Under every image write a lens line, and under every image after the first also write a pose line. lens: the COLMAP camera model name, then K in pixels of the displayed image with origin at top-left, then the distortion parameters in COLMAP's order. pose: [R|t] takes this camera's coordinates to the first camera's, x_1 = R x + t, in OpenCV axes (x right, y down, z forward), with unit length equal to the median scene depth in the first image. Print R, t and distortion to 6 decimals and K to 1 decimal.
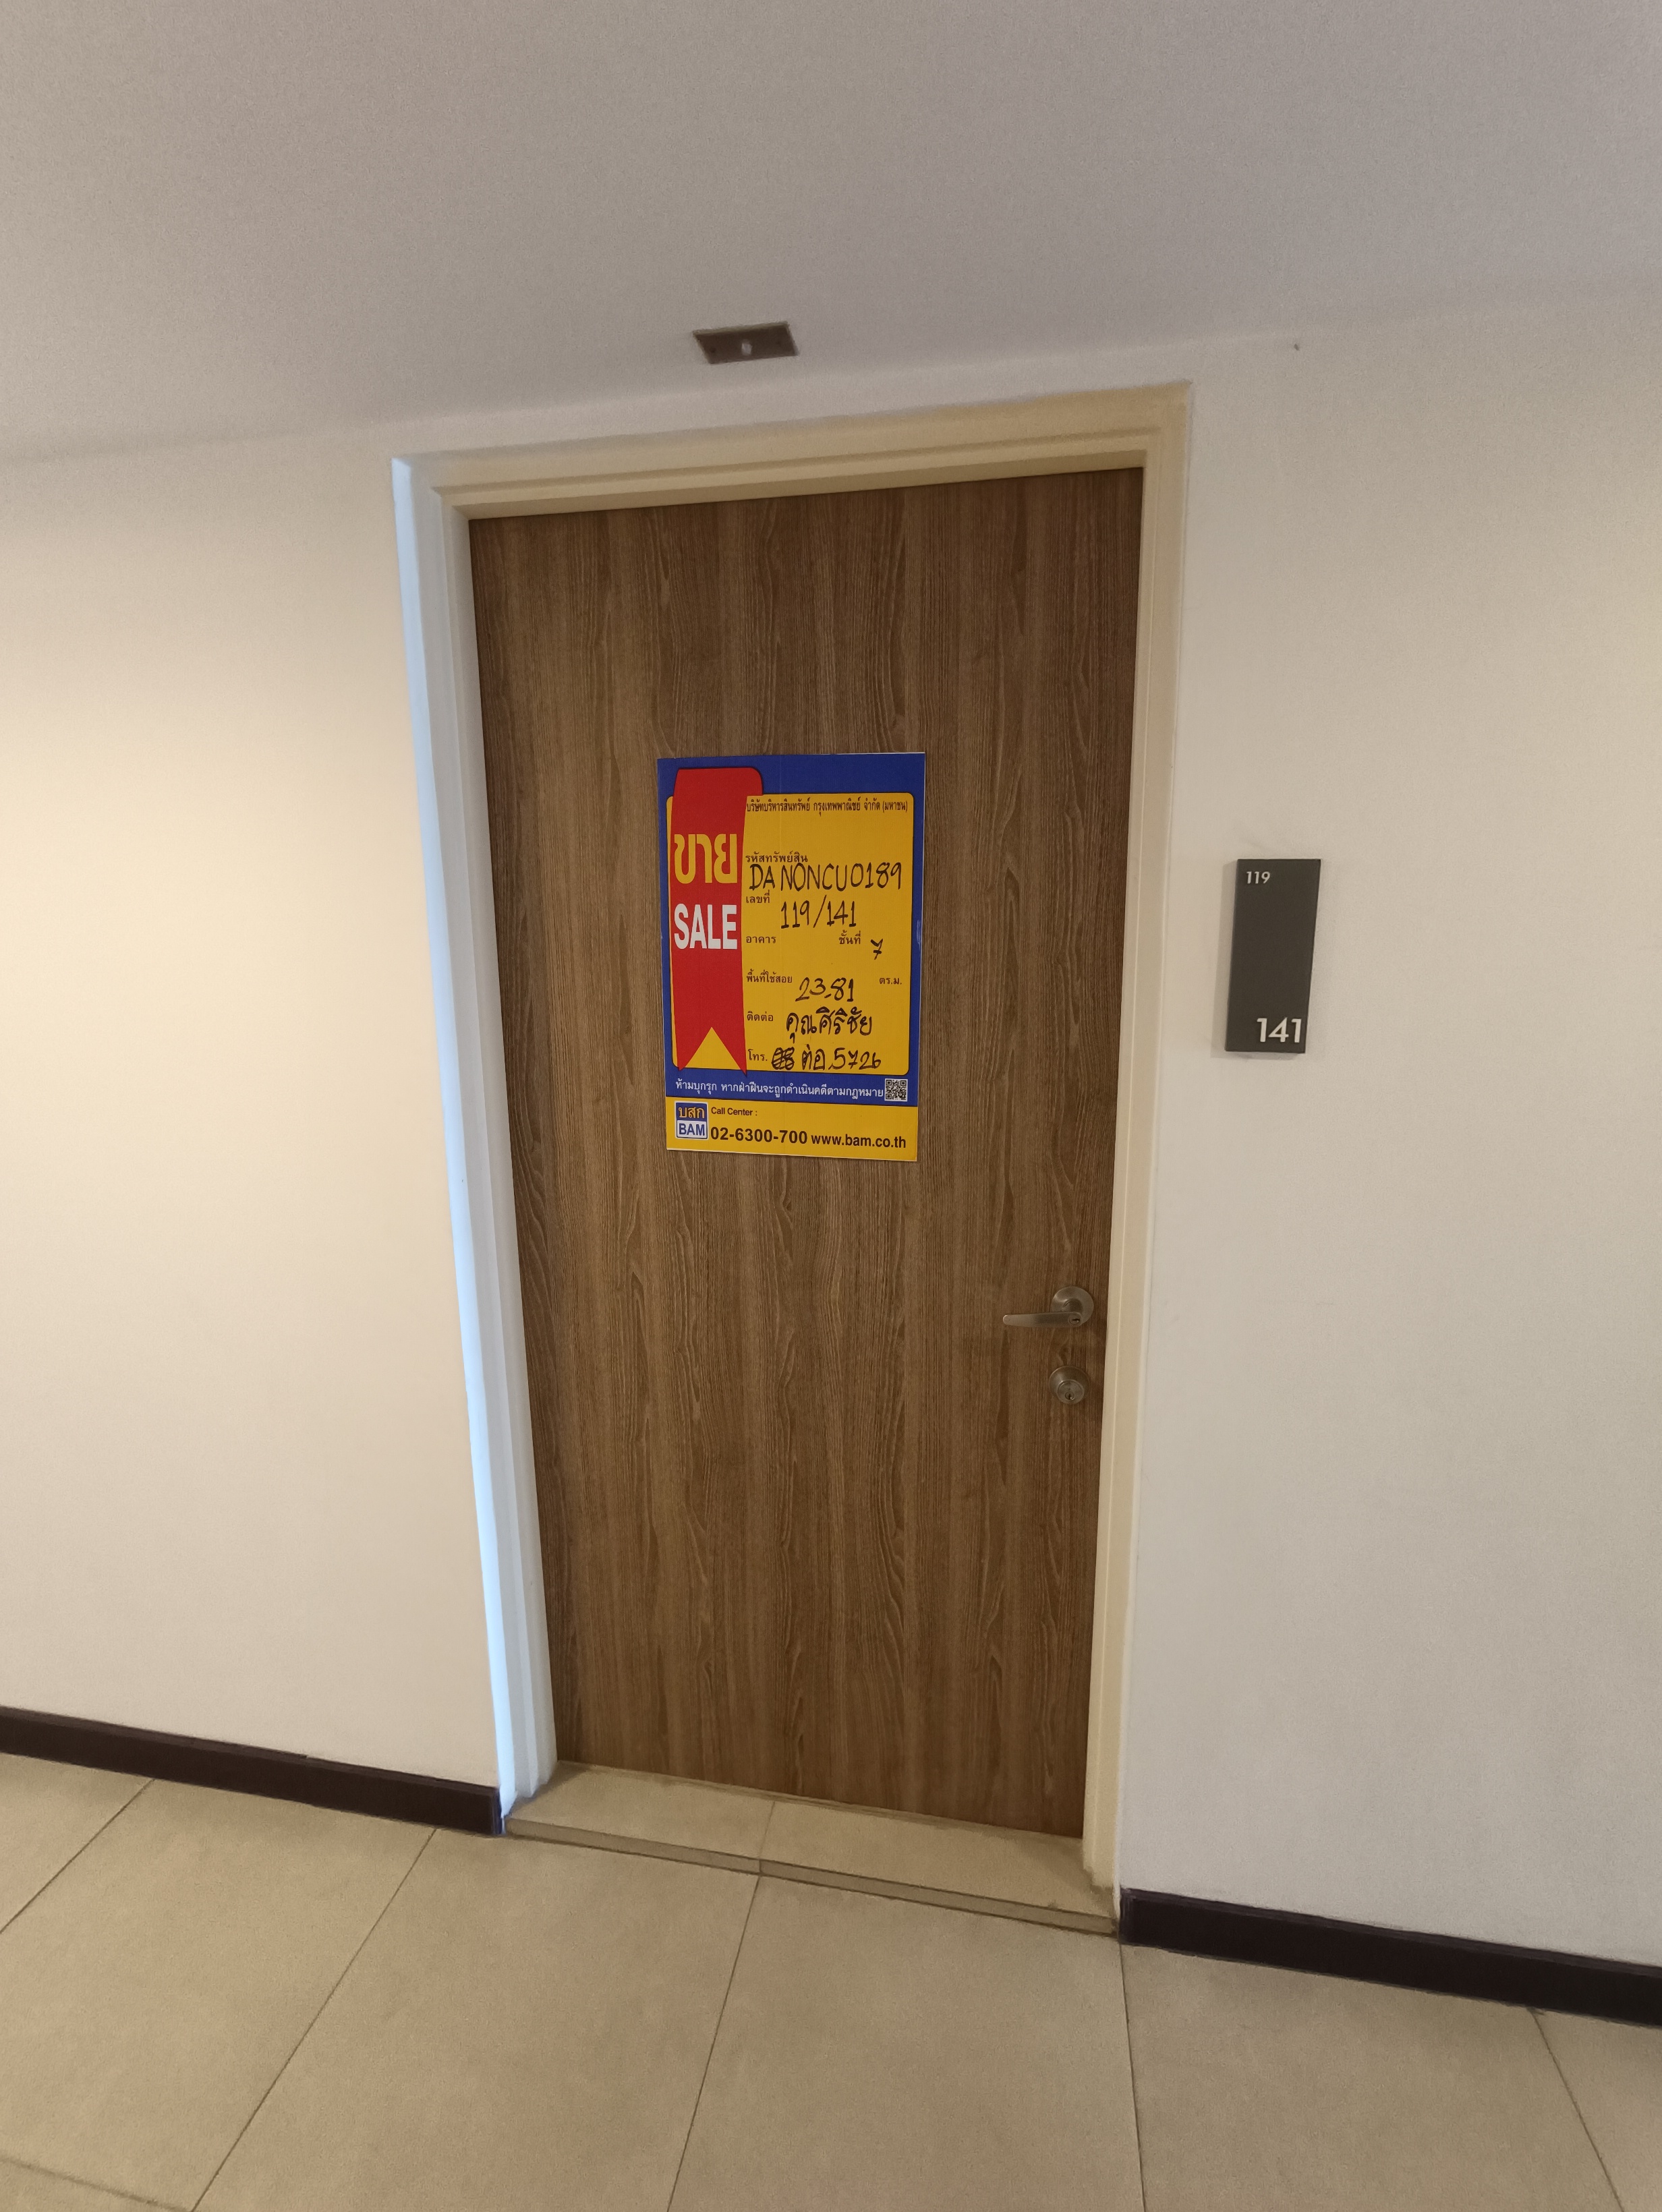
lens RADIAL K [[997.6, 0, 829.1], [0, 997.6, 1090.7], [0, 0, 1]] dist [-0.011870, 0.002309]
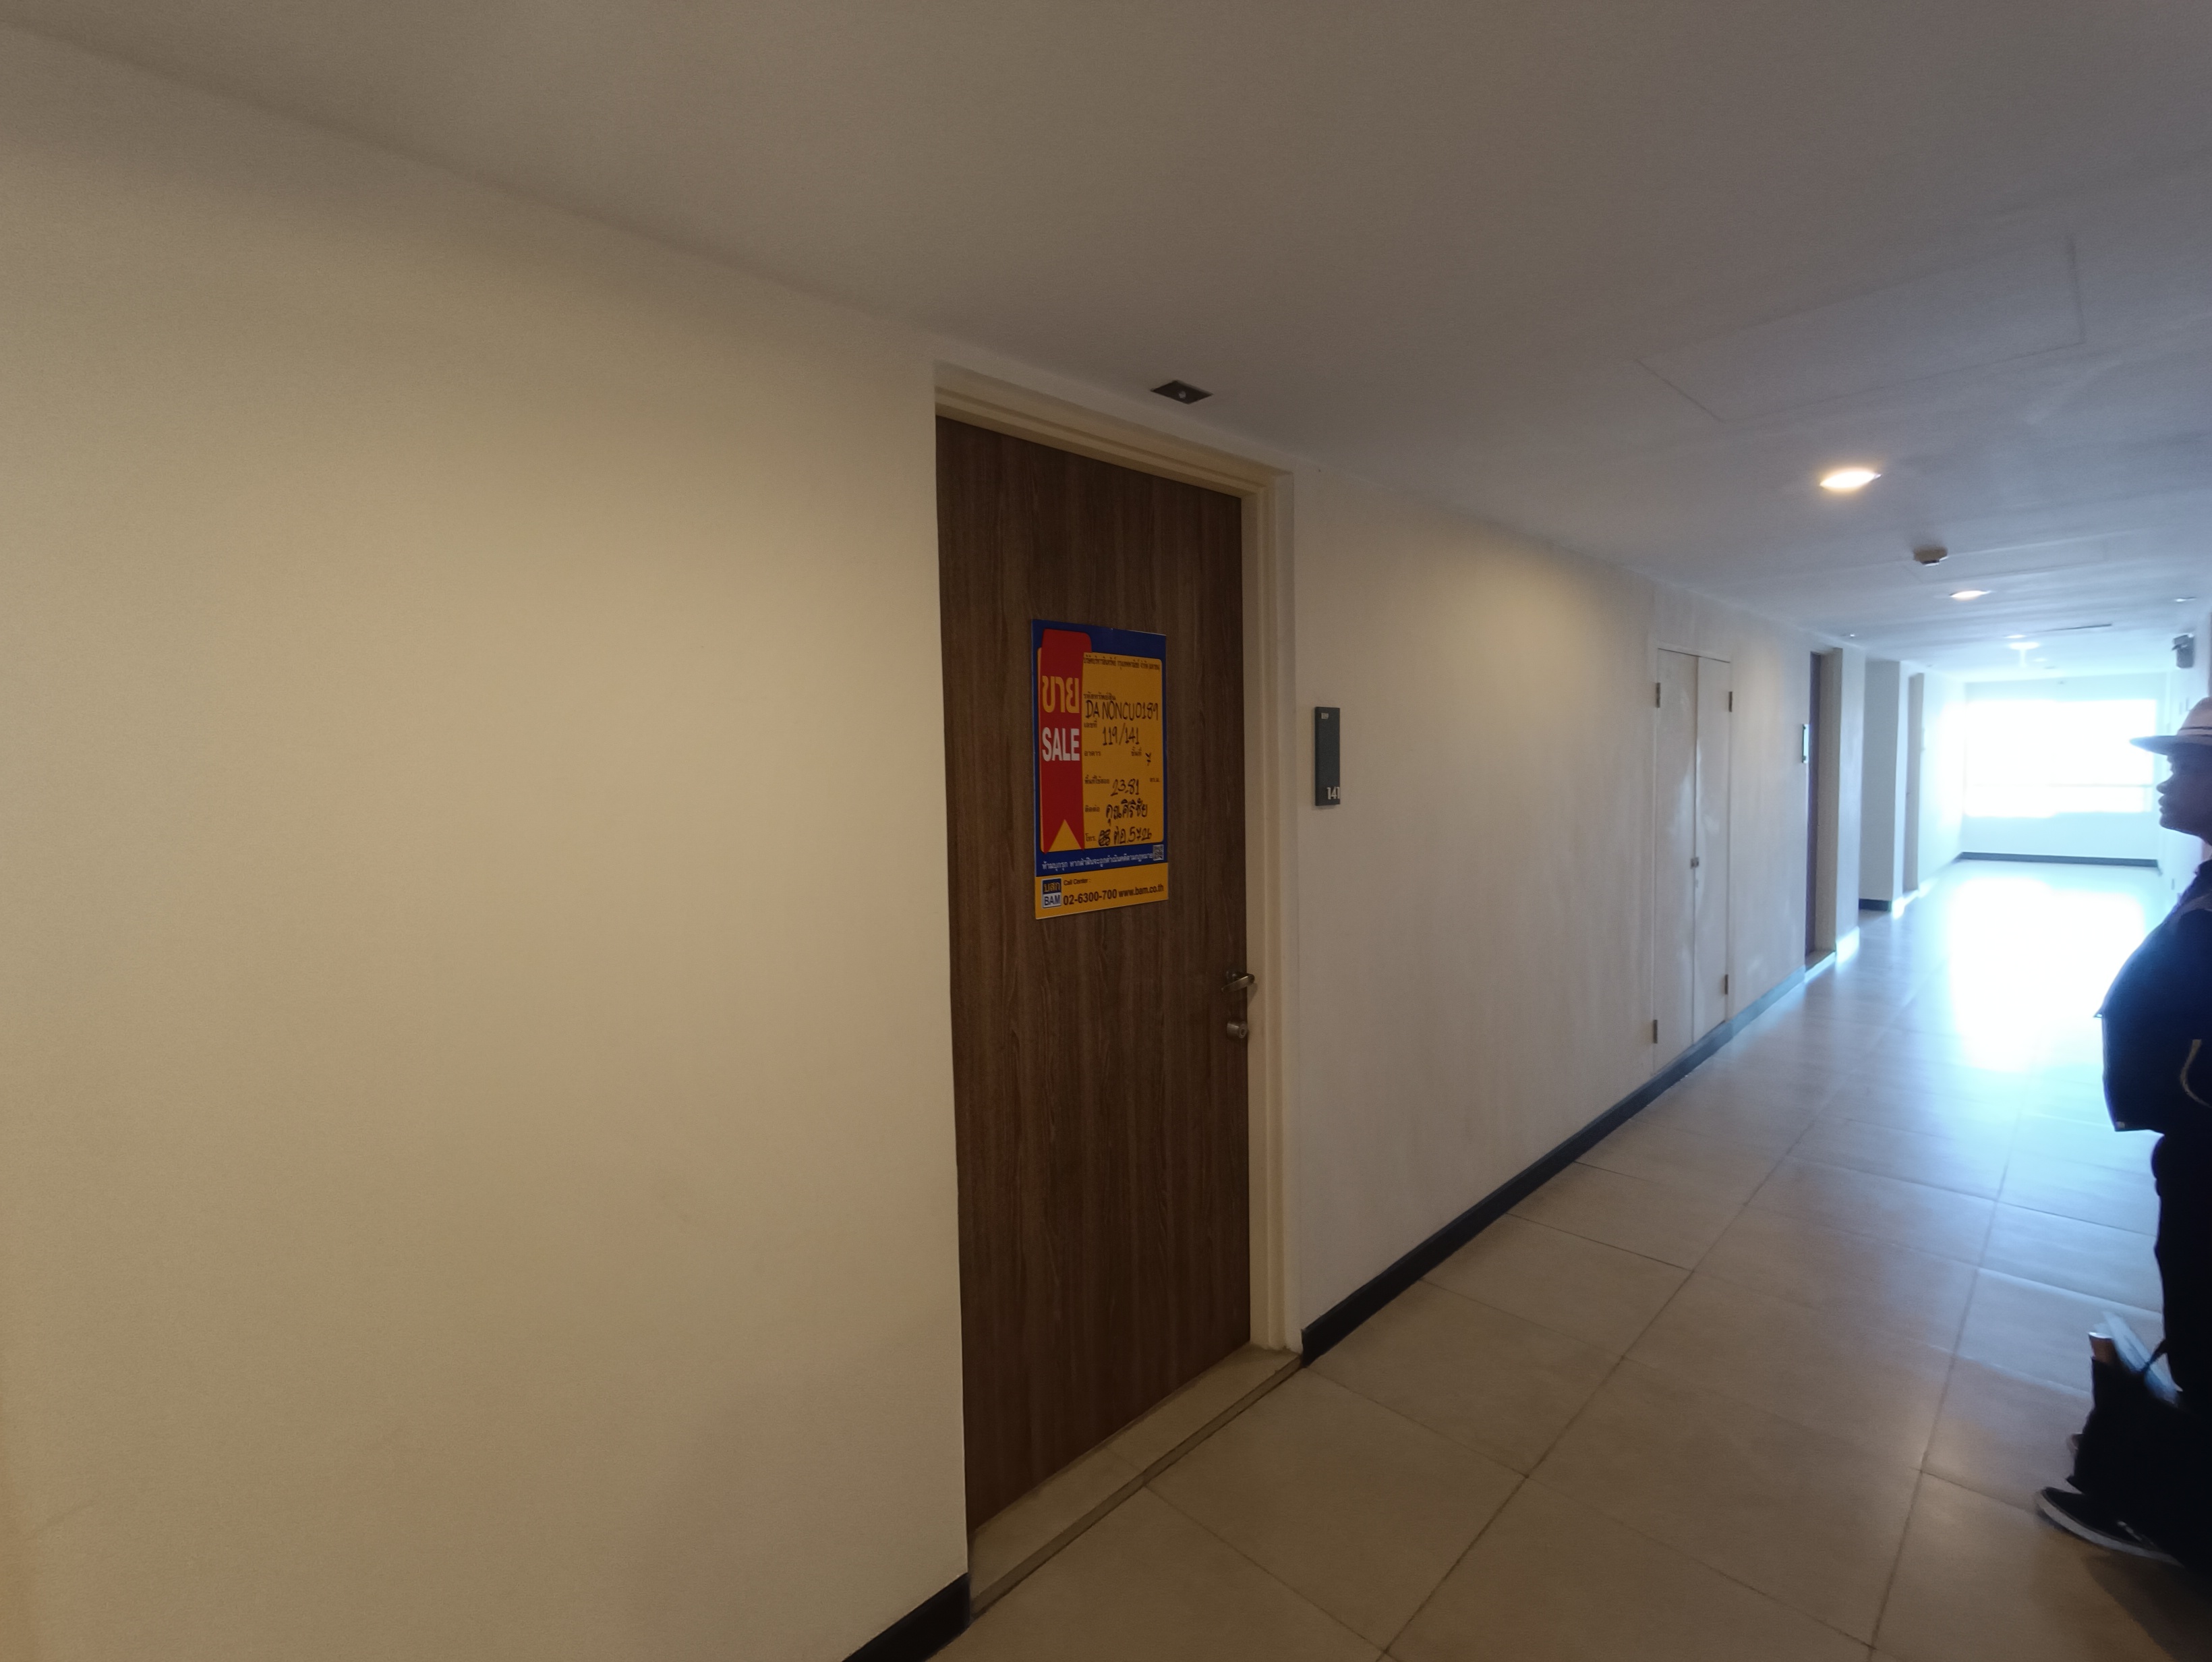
lens RADIAL K [[997.6, 0, 1117.0], [0, 997.6, 822.9], [0, 0, 1]] dist [-0.011870, 0.002309]
pose [[0.575116, -0.059718, 0.815889, -1.168483], [0.164658, 0.985371, -0.043945, 0.011063], [-0.801329, 0.159616, 0.576536, 0.179036]]
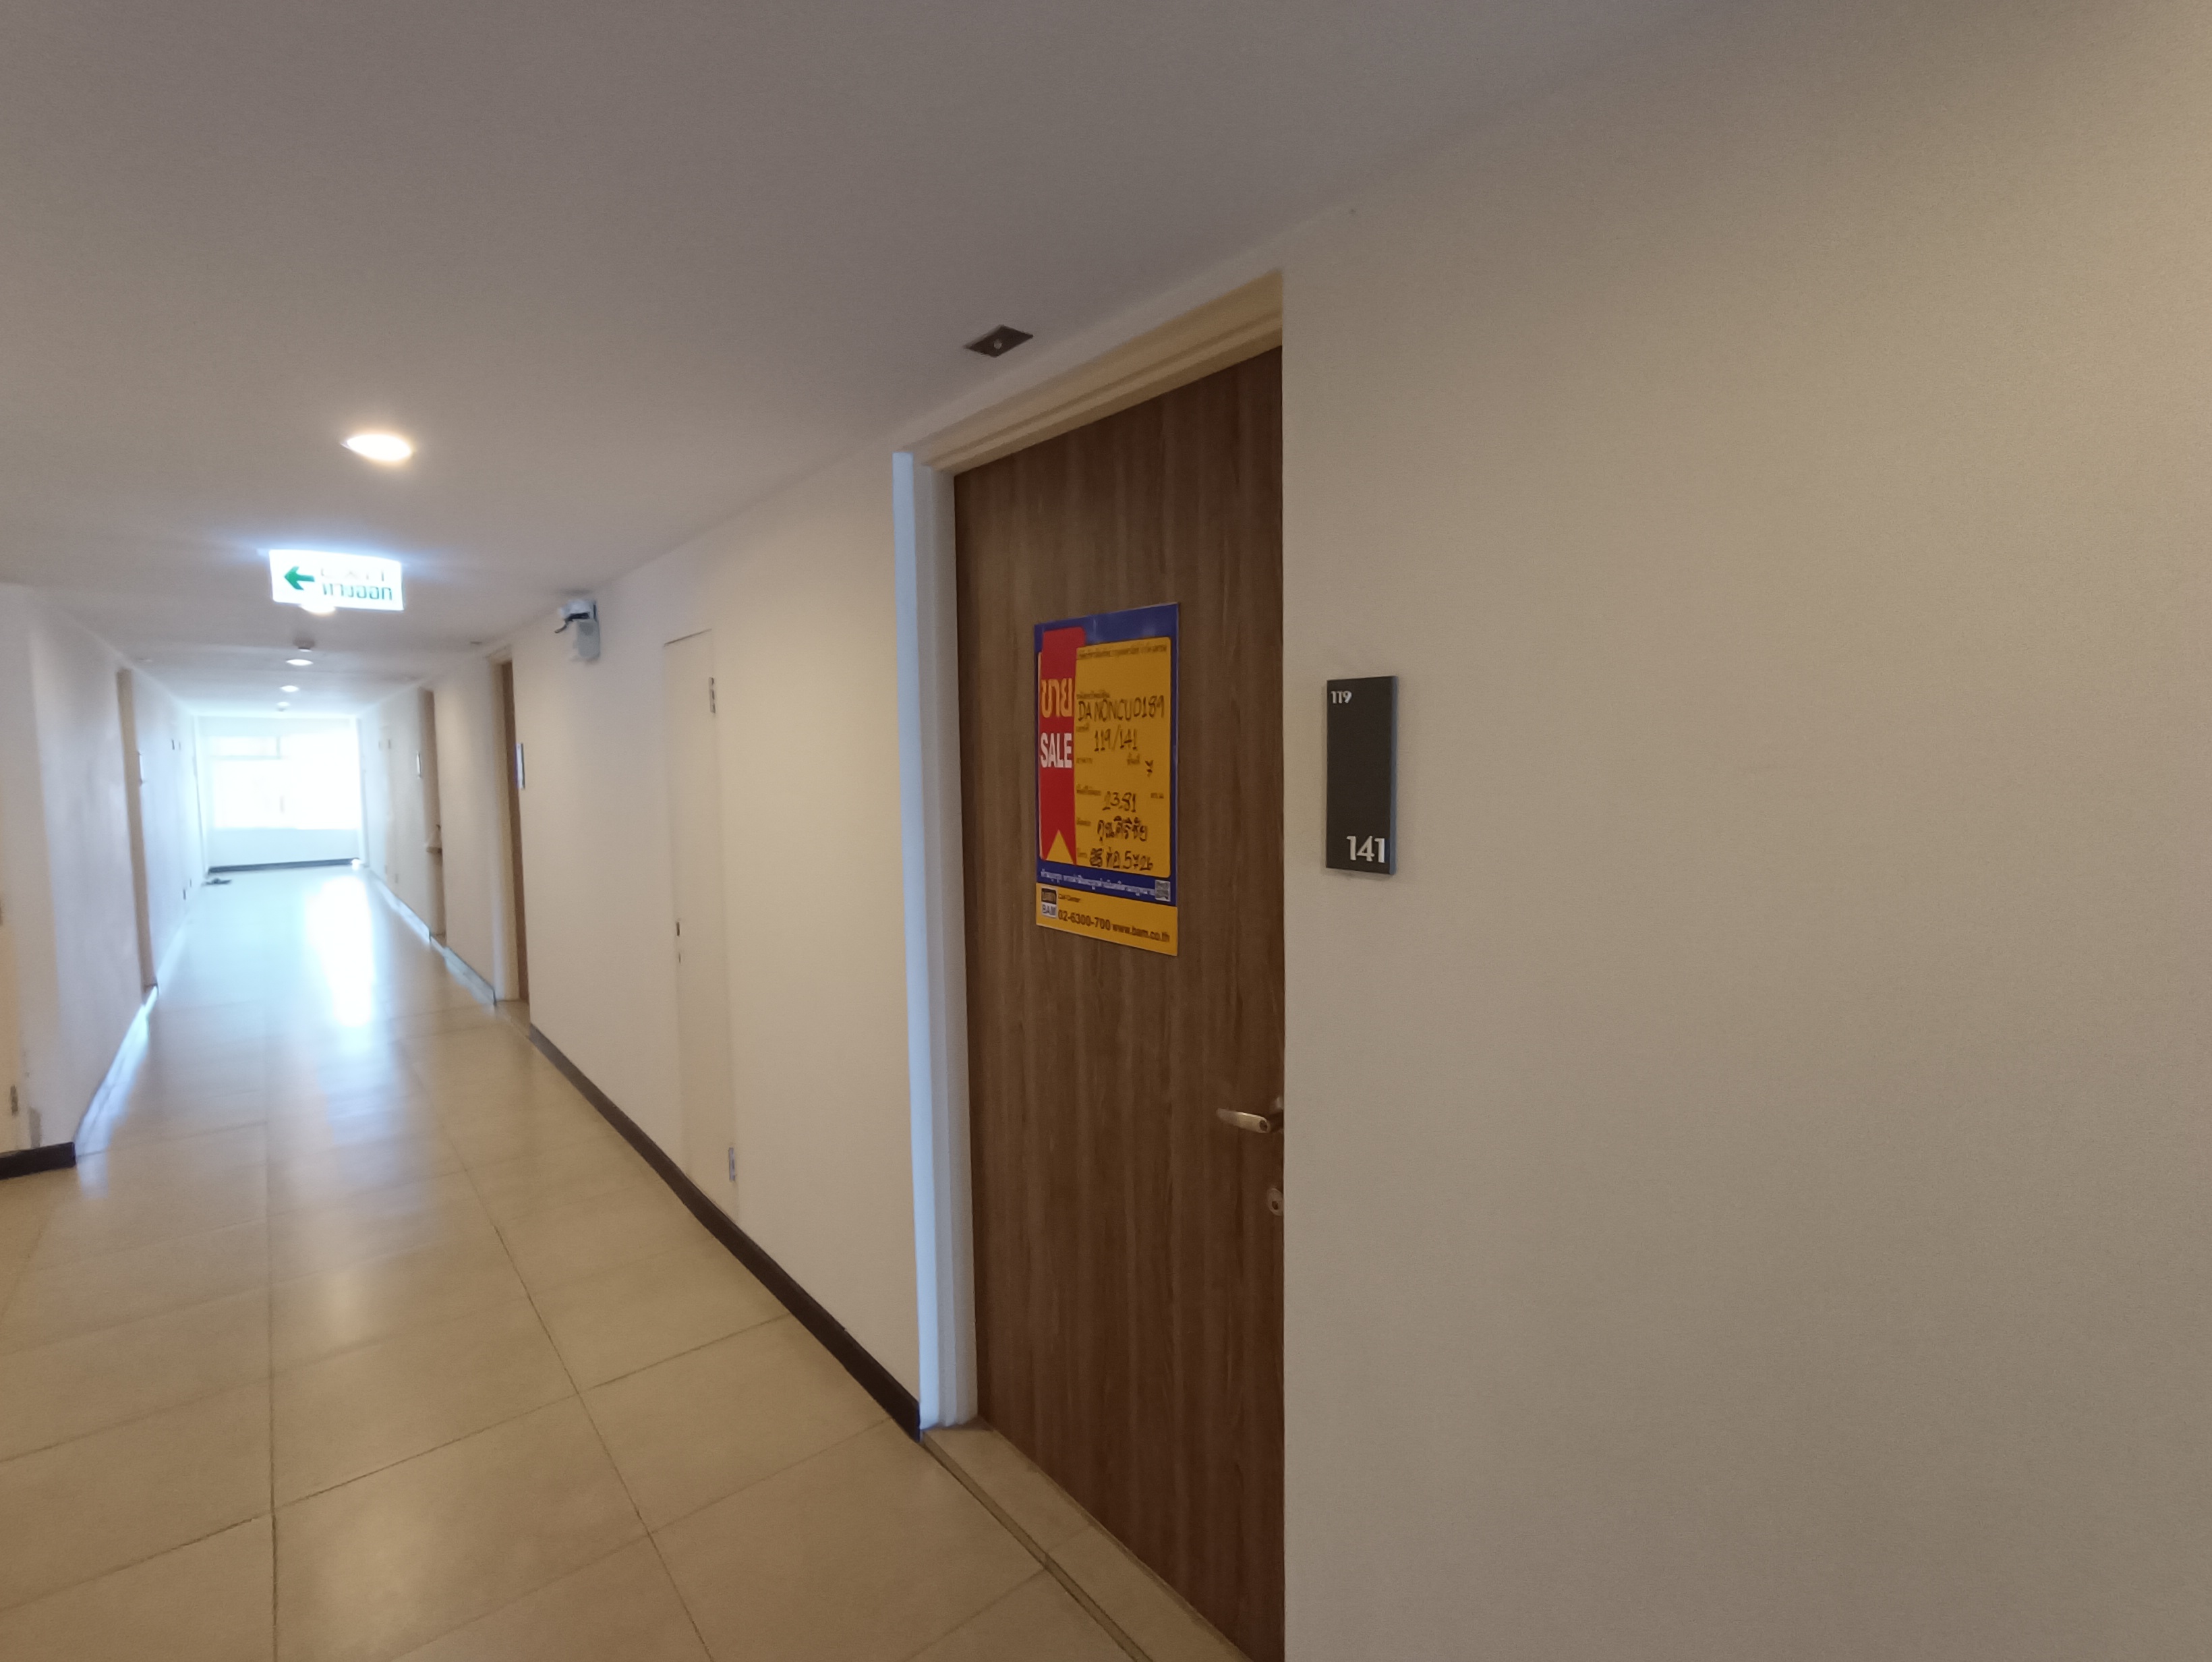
lens RADIAL K [[997.6, 0, 1098.2], [0, 997.6, 831.5], [0, 0, 1]] dist [-0.011870, 0.002309]
pose [[0.768912, 0.049032, -0.637472, 0.729375], [-0.112752, 0.991827, -0.059712, 0.008906], [0.629334, 0.117789, 0.768157, 0.061581]]
